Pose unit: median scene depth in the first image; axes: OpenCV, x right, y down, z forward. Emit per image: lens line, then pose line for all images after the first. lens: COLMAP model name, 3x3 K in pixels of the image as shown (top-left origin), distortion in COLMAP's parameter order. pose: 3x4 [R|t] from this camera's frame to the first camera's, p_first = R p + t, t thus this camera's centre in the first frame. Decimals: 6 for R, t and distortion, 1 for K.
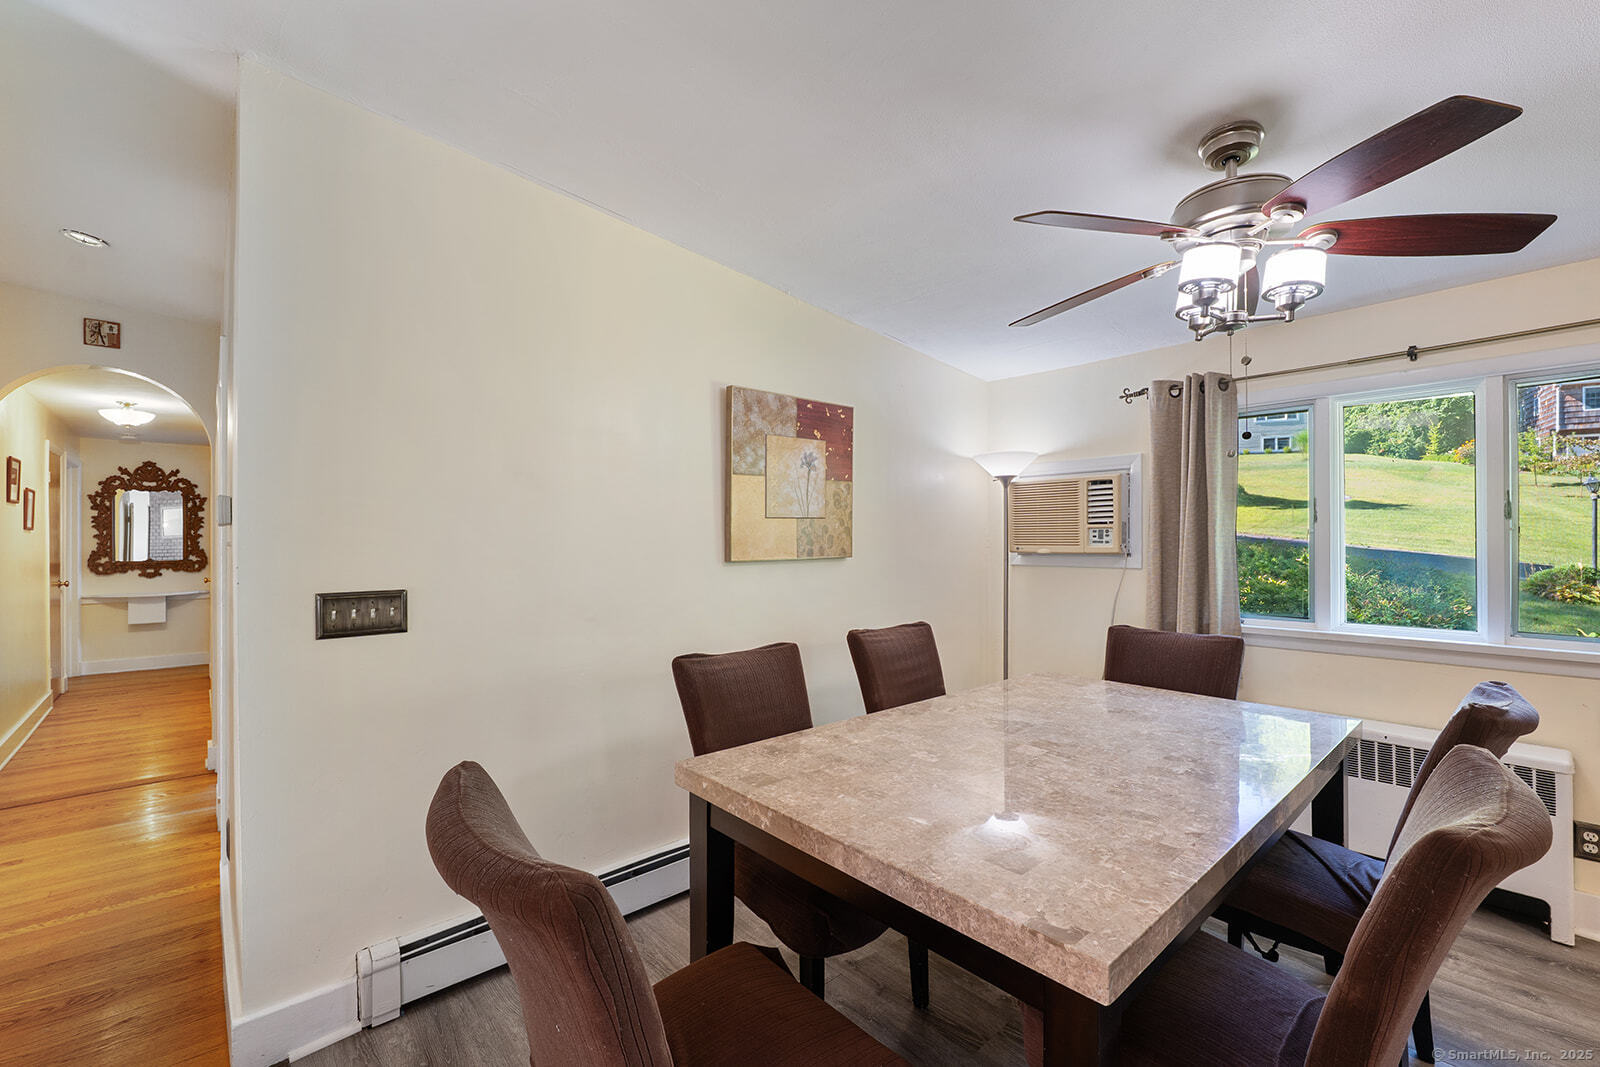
lens RADIAL K [[655.4, 0, 792.2], [0, 655.4, 537.8], [0, 0, 1]] dist [-0.012193, 0.001224]
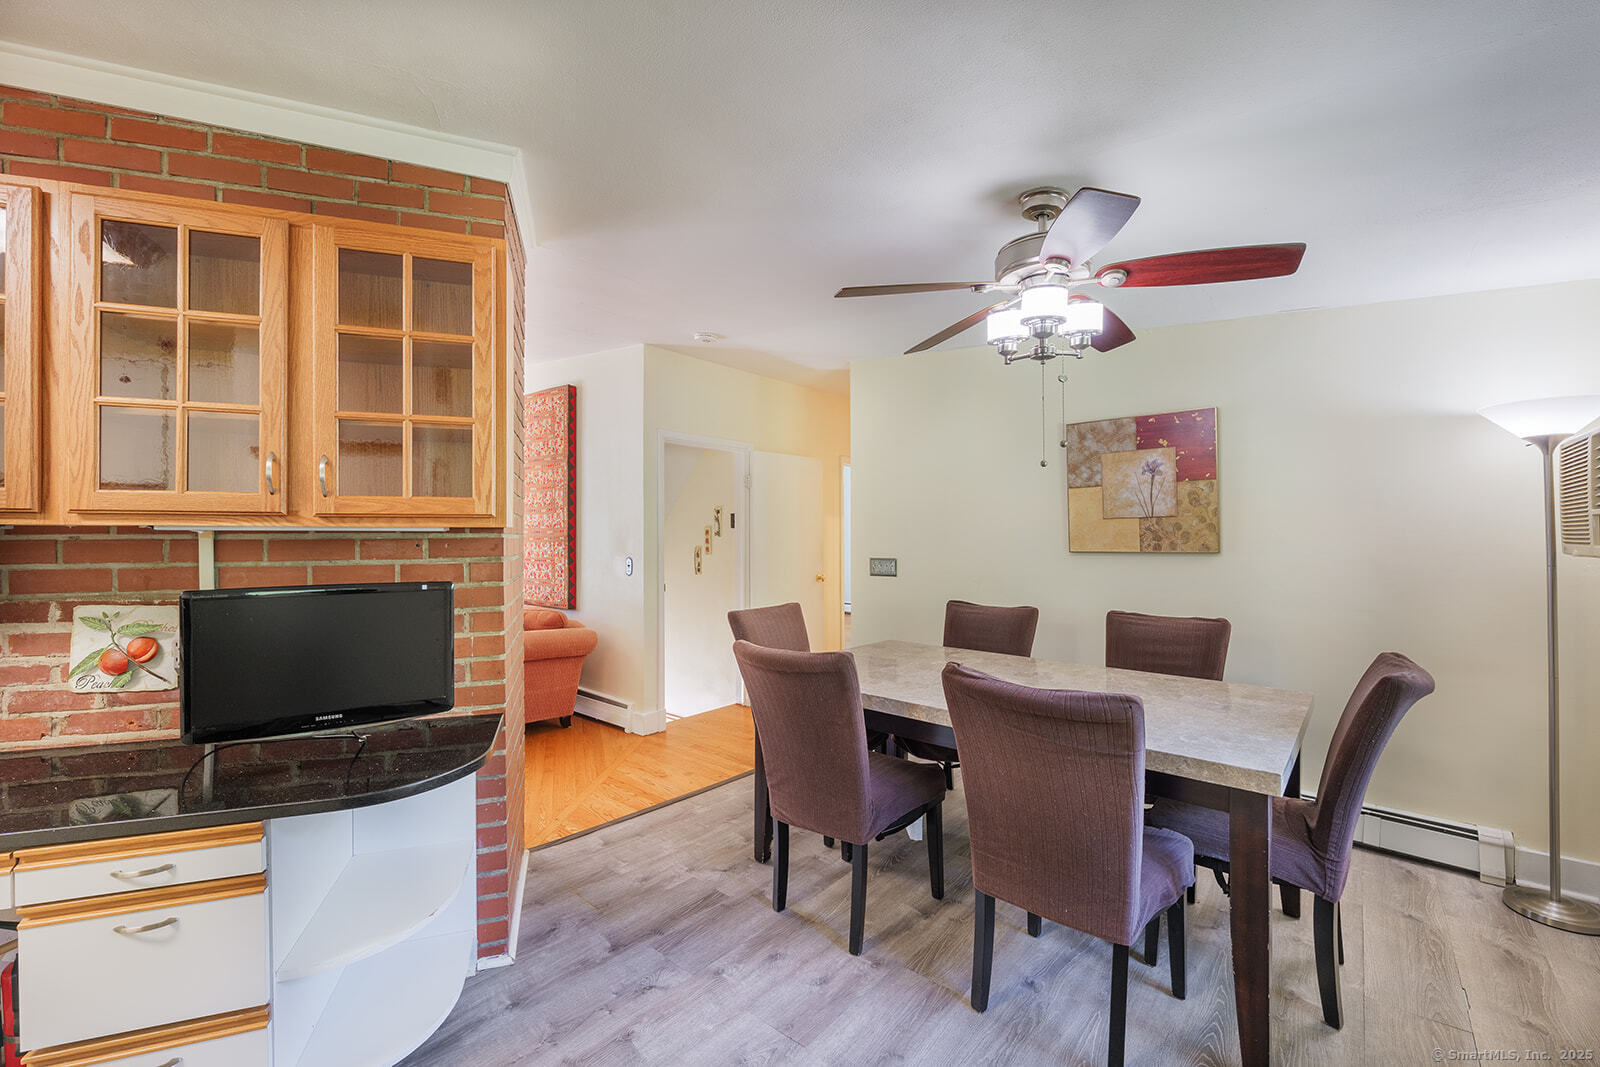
lens RADIAL K [[655.4, 0, 796.6], [0, 655.4, 539.2], [0, 0, 1]] dist [-0.012193, 0.001224]
pose [[0.152161, -0.007814, -0.988325, 1.063371], [-0.004503, 0.999953, -0.008599, 0.021392], [0.988345, 0.005758, 0.152119, 0.206355]]
